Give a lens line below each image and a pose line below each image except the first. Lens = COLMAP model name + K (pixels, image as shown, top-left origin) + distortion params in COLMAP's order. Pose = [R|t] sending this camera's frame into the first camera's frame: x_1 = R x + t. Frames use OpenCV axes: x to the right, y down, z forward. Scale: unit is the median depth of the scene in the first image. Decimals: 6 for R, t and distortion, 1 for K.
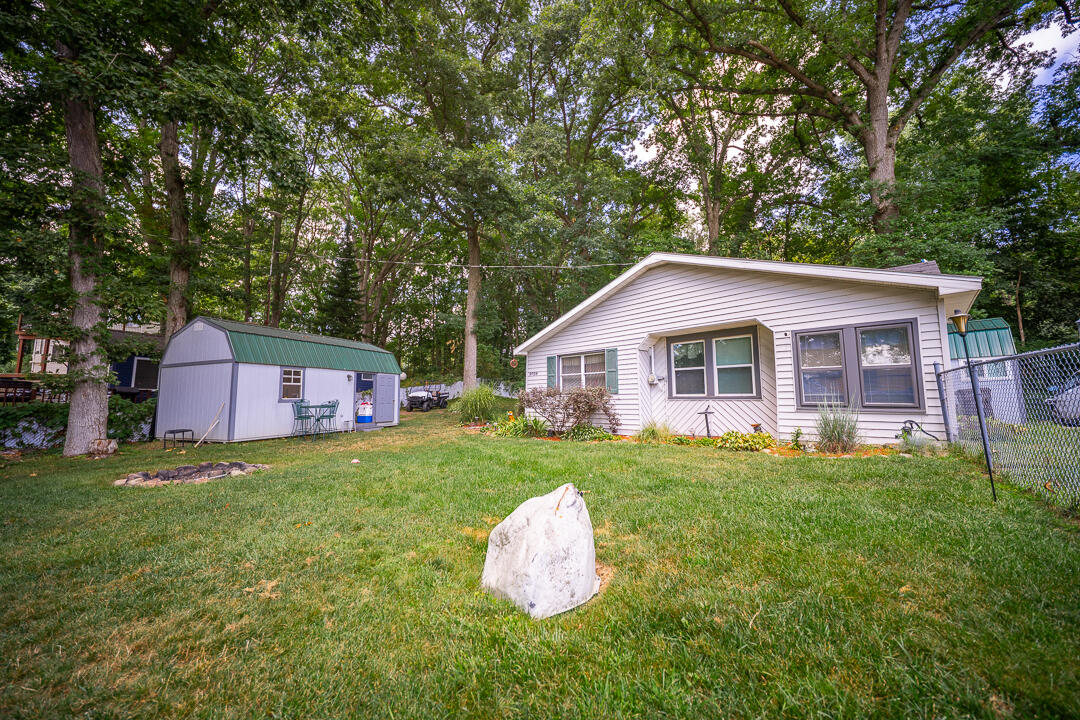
lens RADIAL K [[377.6, 0, 543.0], [0, 377.6, 363.8], [0, 0, 1]] dist [-0.007617, -0.000117]
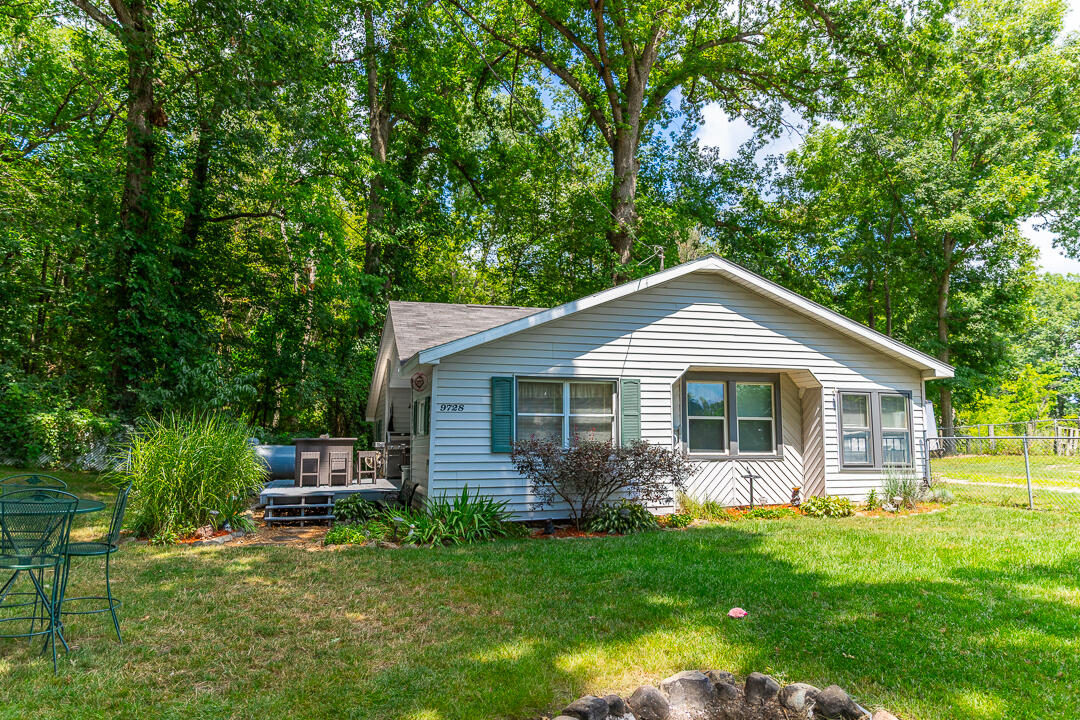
lens RADIAL K [[743.9, 0, 537.4], [0, 743.9, 357.7], [0, 0, 1]] dist [-0.005636, -0.000630]
pose [[0.466172, 0.107817, 0.878100, -0.989381], [-0.085153, 0.993406, -0.076768, 0.033253], [-0.880586, -0.038986, 0.472279, 0.561317]]
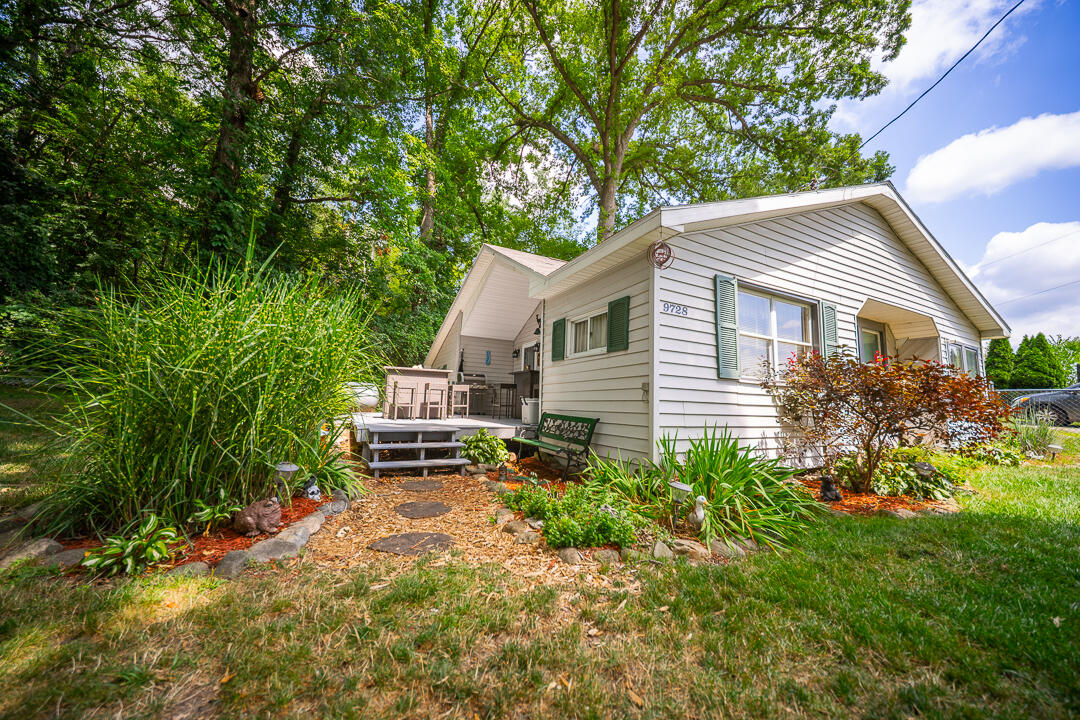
lens RADIAL K [[377.6, 0, 537.8], [0, 377.6, 359.2], [0, 0, 1]] dist [-0.007617, -0.000117]
pose [[0.303919, 0.129522, 0.943852, -0.444270], [-0.125260, 0.987547, -0.095184, 0.142582], [-0.944428, -0.089298, 0.316358, 1.228791]]
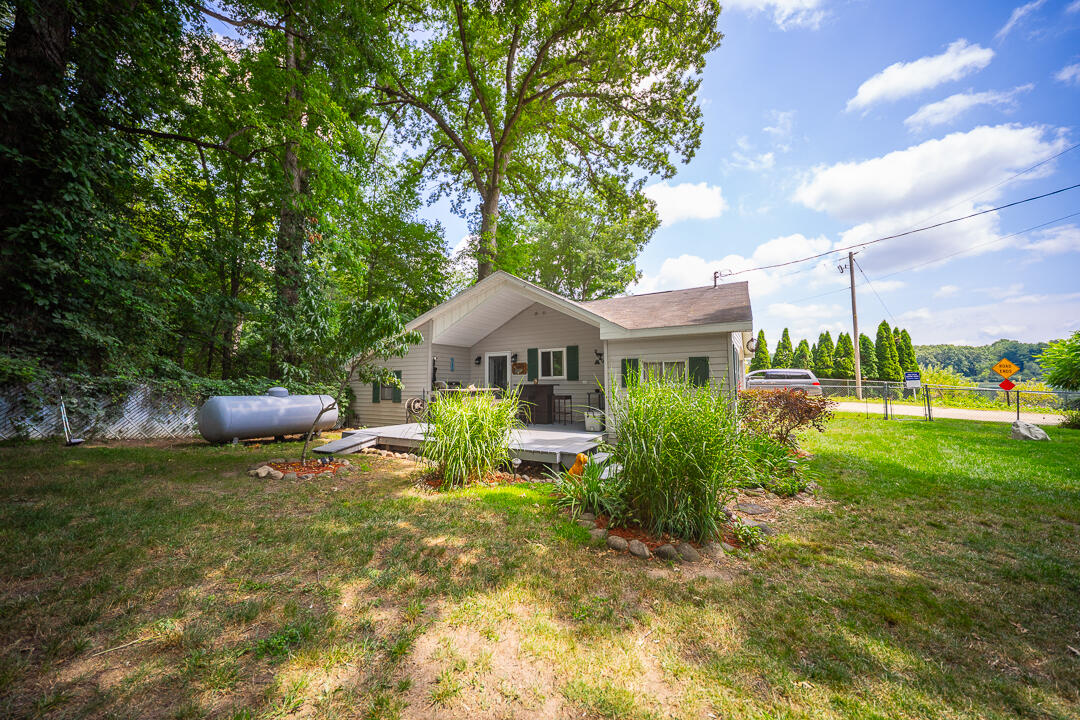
lens RADIAL K [[377.6, 0, 537.8], [0, 377.6, 363.7], [0, 0, 1]] dist [-0.007617, -0.000117]
pose [[-0.275353, 0.054644, 0.959789, -0.643052], [-0.082776, 0.993328, -0.080301, 0.119641], [-0.957773, -0.101559, -0.268992, 1.802545]]
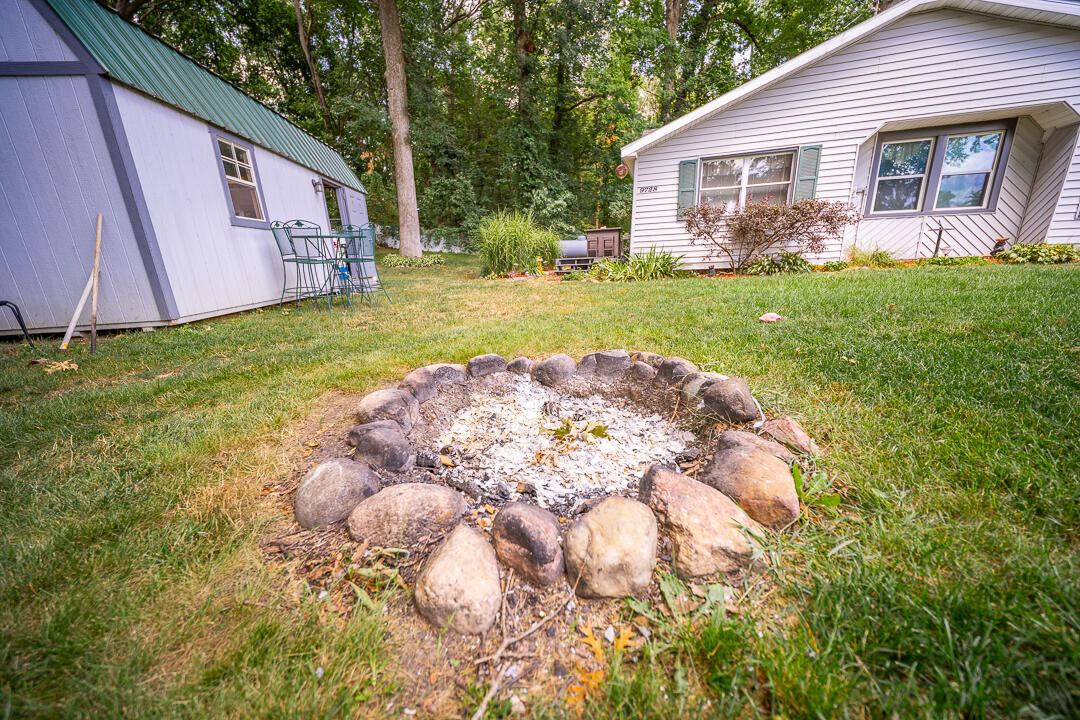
lens RADIAL K [[377.6, 0, 536.4], [0, 377.6, 362.9], [0, 0, 1]] dist [-0.007617, -0.000117]
pose [[0.896135, -0.143491, 0.419943, -0.661233], [-0.009047, 0.940180, 0.340557, 0.112885], [-0.443689, -0.308984, 0.841230, 0.506012]]
